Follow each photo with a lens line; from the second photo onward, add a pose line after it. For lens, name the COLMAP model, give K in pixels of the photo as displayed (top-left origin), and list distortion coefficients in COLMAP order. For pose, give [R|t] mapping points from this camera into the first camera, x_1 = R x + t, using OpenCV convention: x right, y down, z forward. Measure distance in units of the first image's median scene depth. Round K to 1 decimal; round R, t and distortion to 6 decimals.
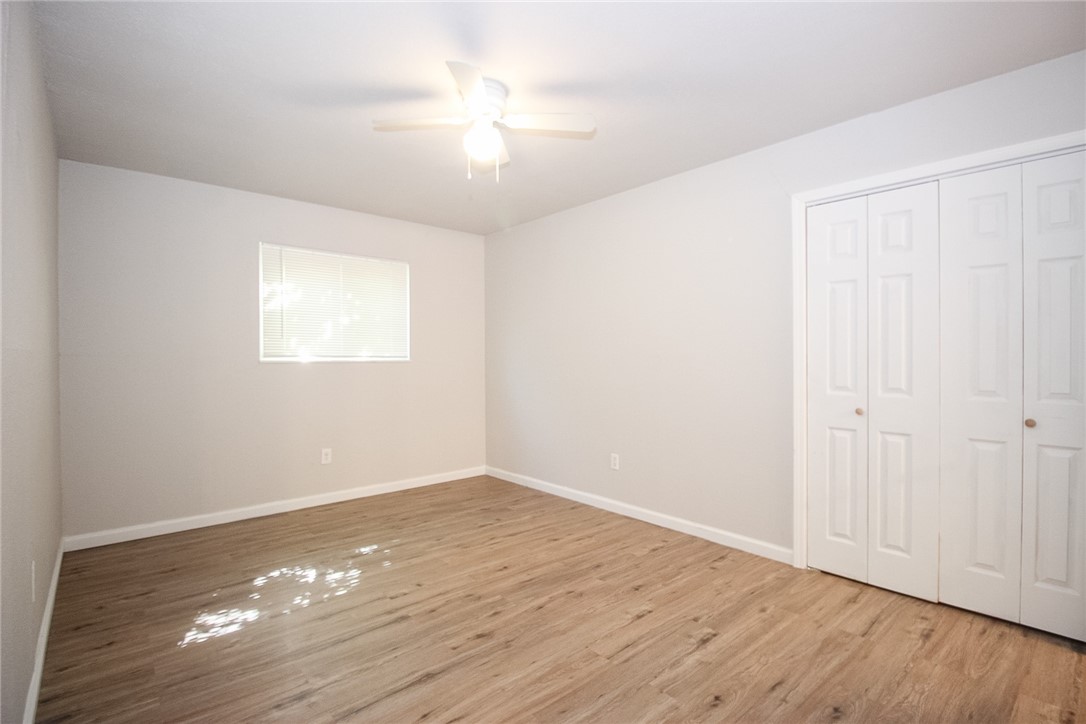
lens RADIAL K [[523.9, 0, 552.0], [0, 523.9, 361.5], [0, 0, 1]] dist [-0.010941, -0.003034]
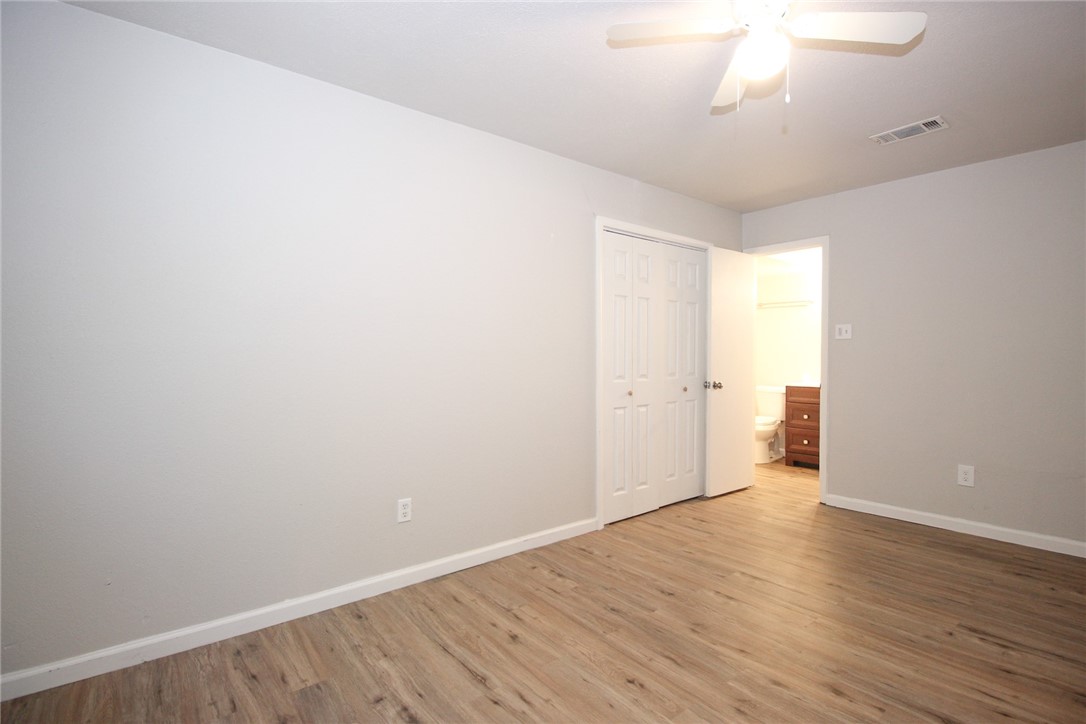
lens RADIAL K [[523.9, 0, 551.2], [0, 523.9, 356.8], [0, 0, 1]] dist [-0.010941, -0.003034]
pose [[0.025066, -0.004698, 0.999675, -0.733272], [0.005627, 0.999974, 0.004558, -0.006405], [-0.999670, 0.005511, 0.025092, 1.088672]]
